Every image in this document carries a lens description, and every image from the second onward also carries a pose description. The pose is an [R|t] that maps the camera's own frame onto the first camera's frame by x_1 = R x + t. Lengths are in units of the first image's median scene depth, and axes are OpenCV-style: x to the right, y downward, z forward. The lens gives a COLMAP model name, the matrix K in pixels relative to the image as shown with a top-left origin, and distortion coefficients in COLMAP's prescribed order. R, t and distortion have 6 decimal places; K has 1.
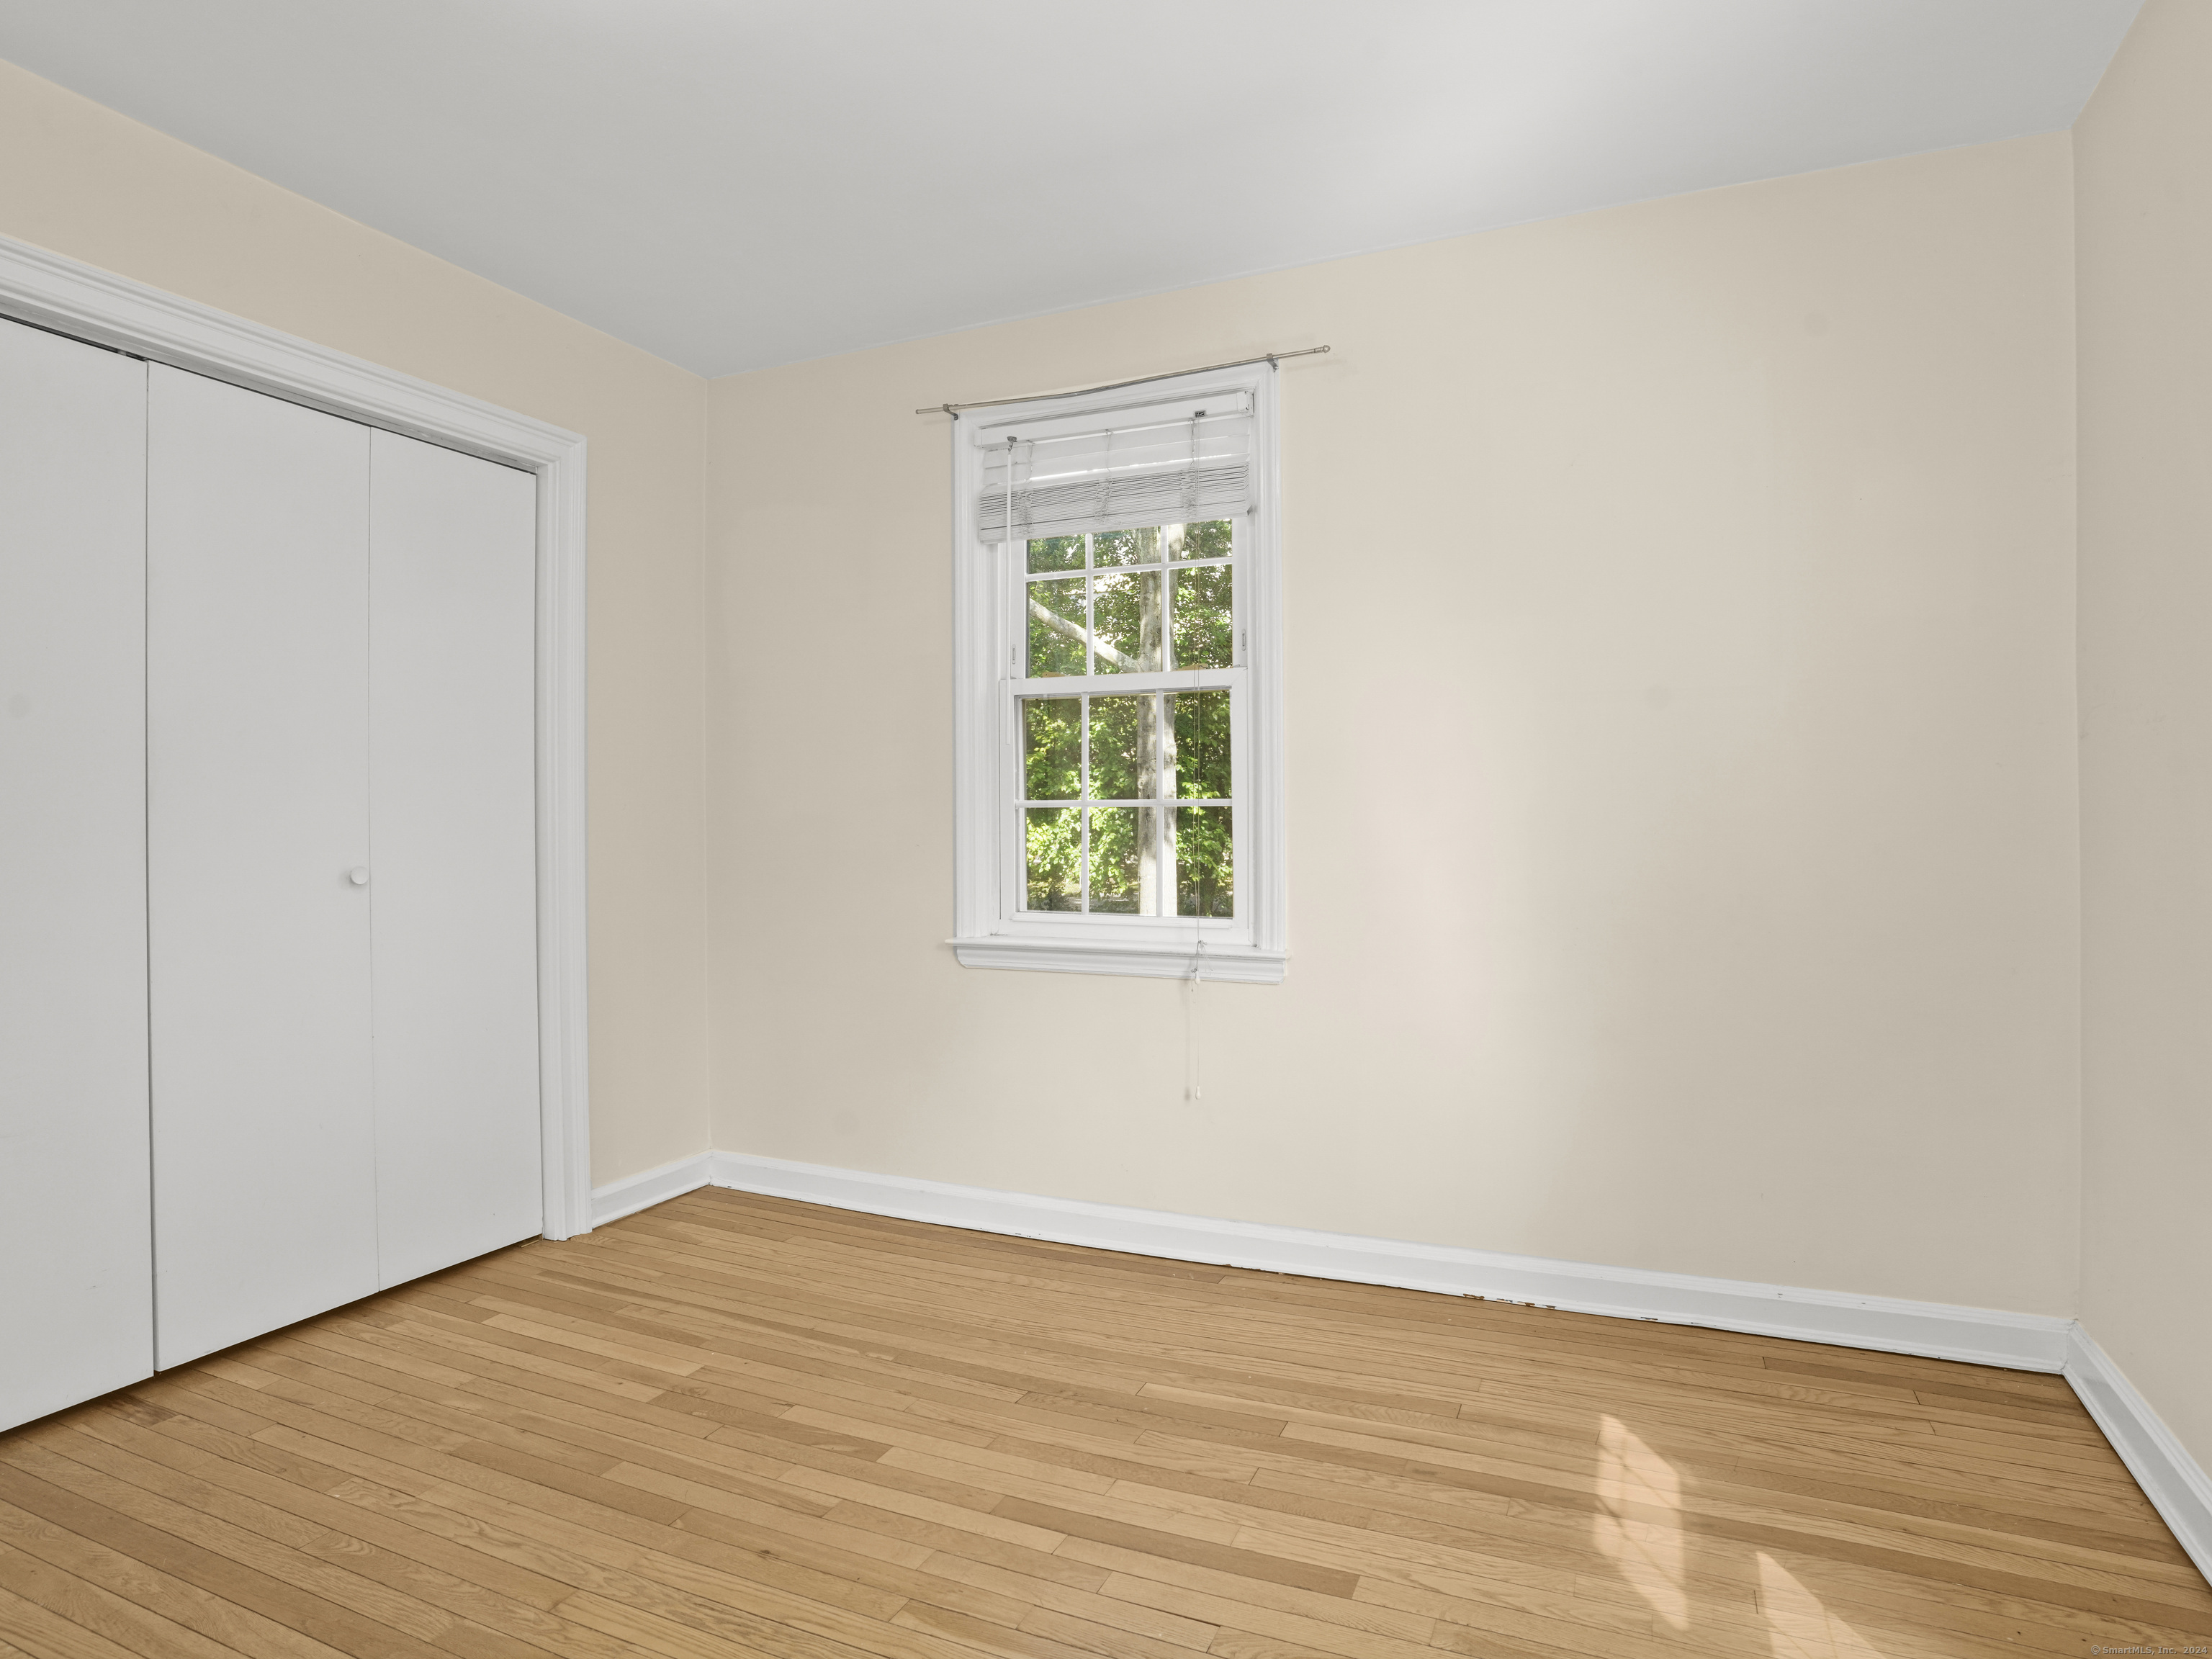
lens RADIAL K [[1229.6, 0, 1106.0], [0, 1229.6, 829.5], [0, 0, 1]] dist [-0.078342, 0.040309]
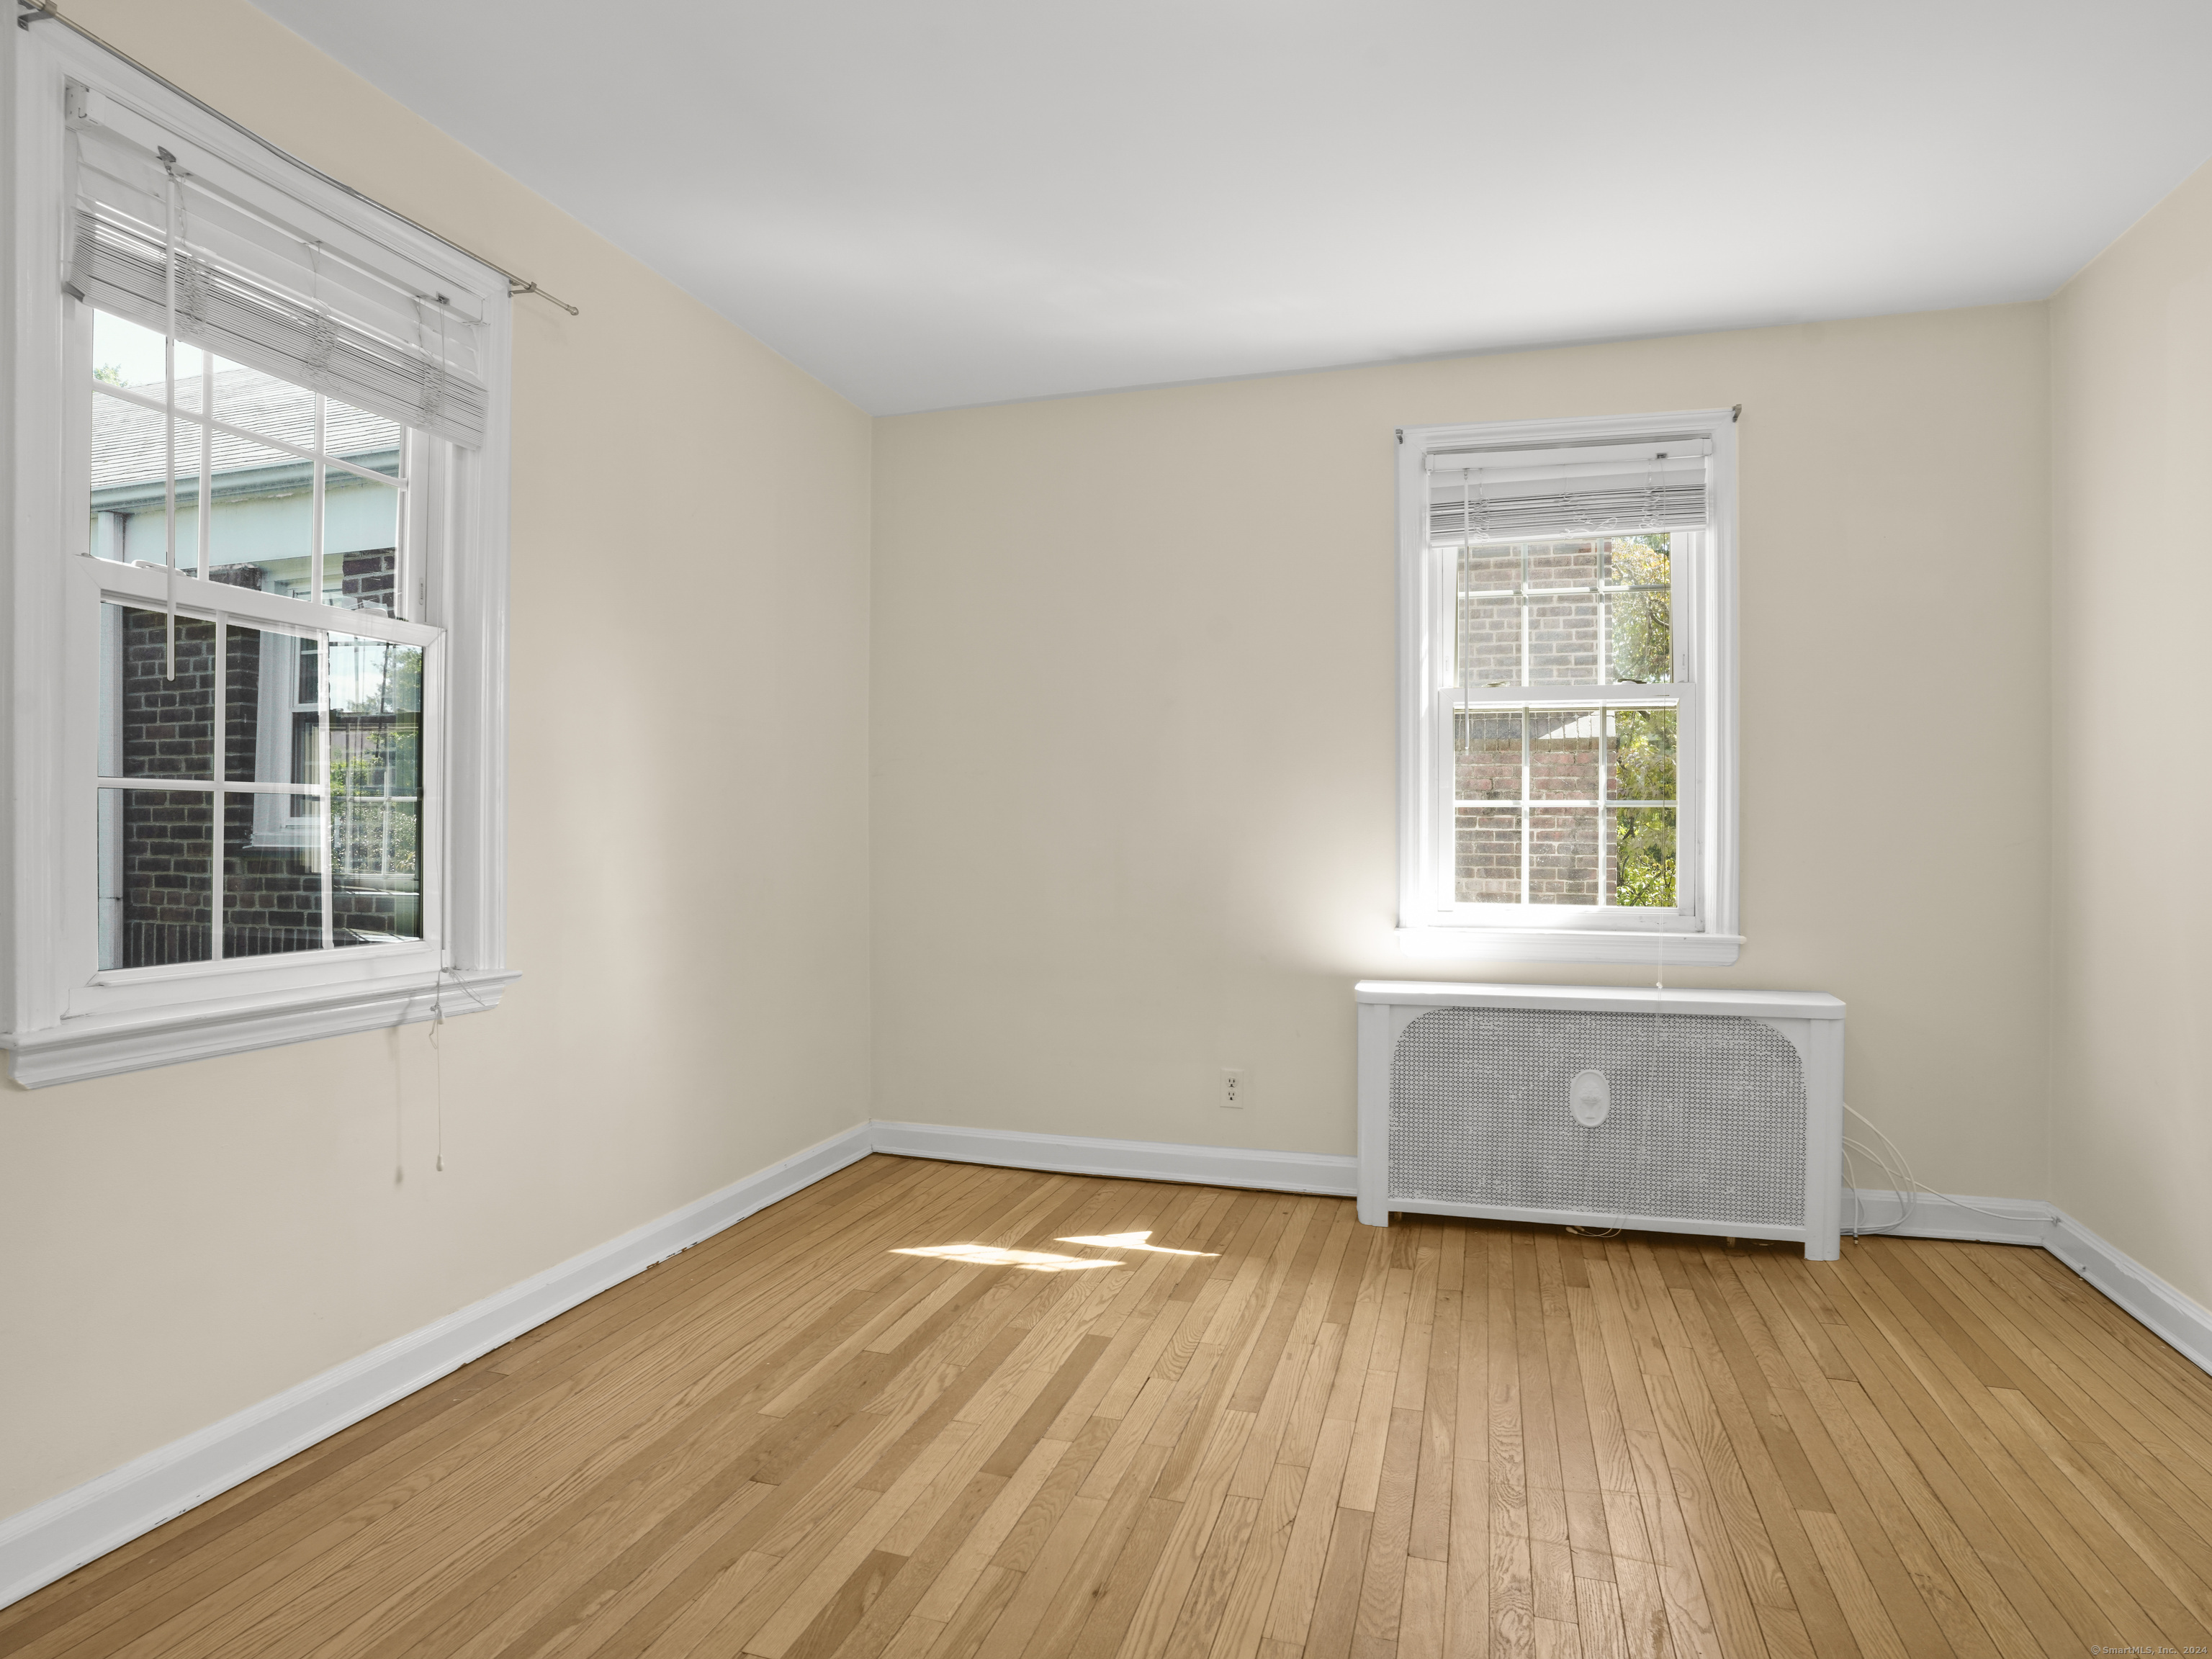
lens RADIAL K [[1229.6, 0, 1106.0], [0, 1229.6, 829.5], [0, 0, 1]] dist [-0.078342, 0.040309]
pose [[-0.117205, 0.003992, 0.993100, -0.938152], [-0.000722, 0.999991, -0.004105, 0.005074], [-0.993107, -0.001199, -0.117202, 0.845391]]
